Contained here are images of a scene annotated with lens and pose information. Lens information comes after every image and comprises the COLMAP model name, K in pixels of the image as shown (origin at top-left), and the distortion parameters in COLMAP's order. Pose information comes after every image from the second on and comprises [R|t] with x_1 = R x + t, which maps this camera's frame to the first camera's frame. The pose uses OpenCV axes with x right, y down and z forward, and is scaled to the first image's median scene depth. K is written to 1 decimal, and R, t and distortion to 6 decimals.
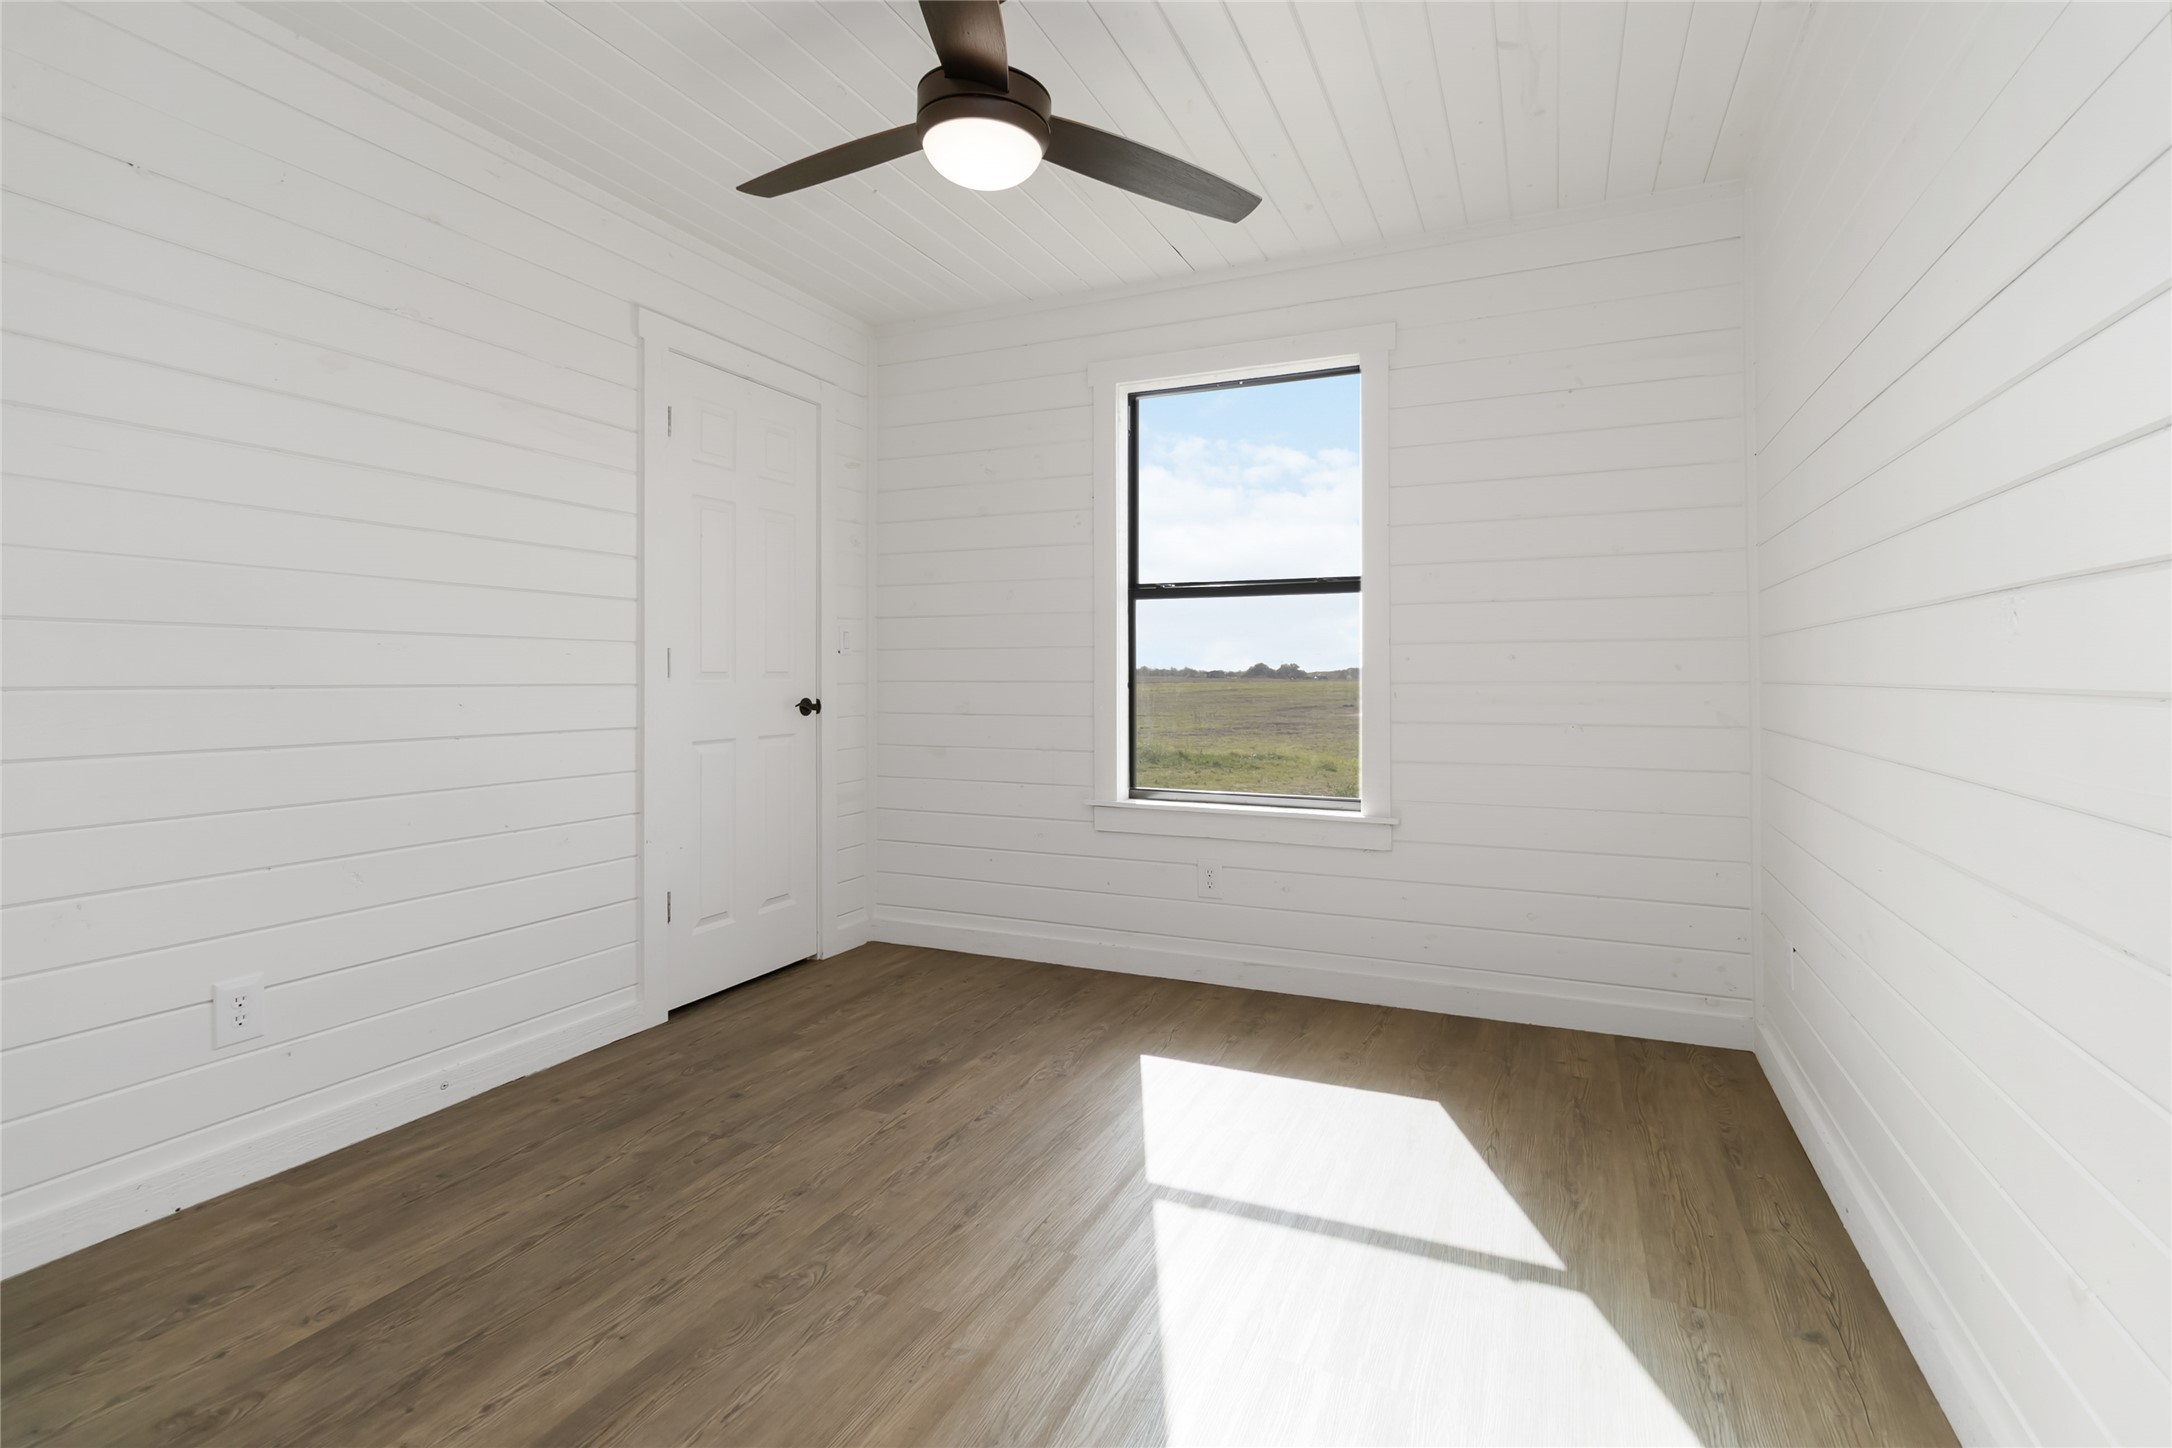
lens RADIAL K [[1031.9, 0, 1093.8], [0, 1031.9, 696.9], [0, 0, 1]] dist [0.002000, 0.000885]
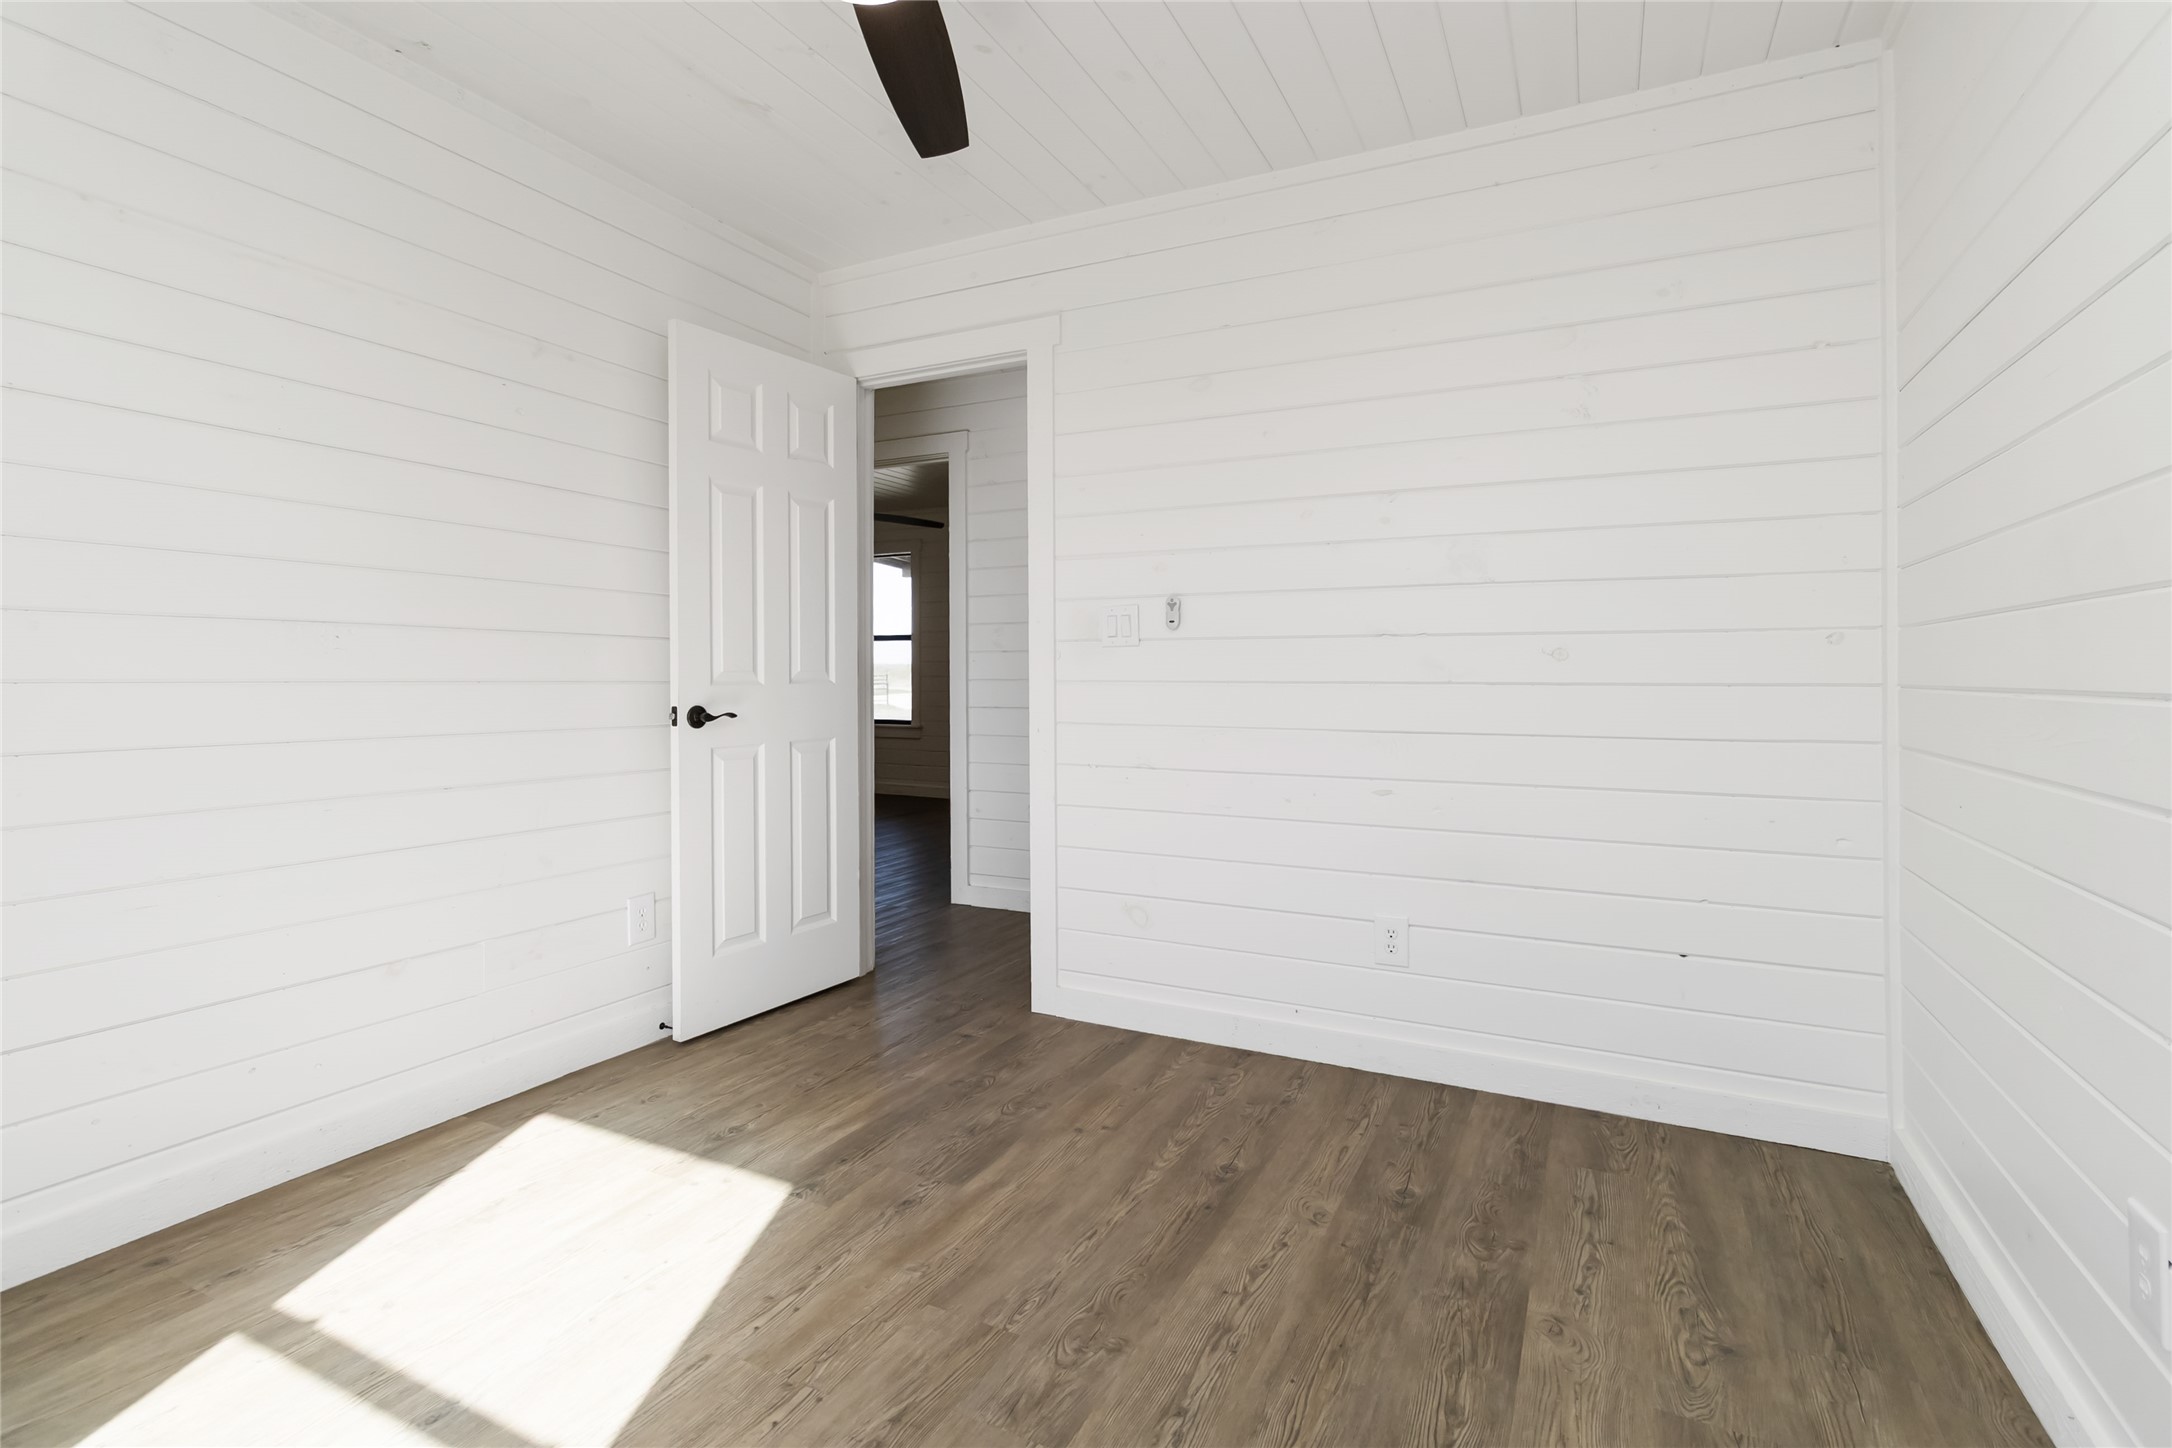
lens RADIAL K [[1031.9, 0, 1093.8], [0, 1031.9, 696.9], [0, 0, 1]] dist [0.002000, 0.000885]
pose [[-0.999145, -0.001978, 0.041302, -0.343651], [-0.000429, 0.999297, 0.037477, -0.034601], [-0.041347, 0.037427, -0.998444, 1.939783]]
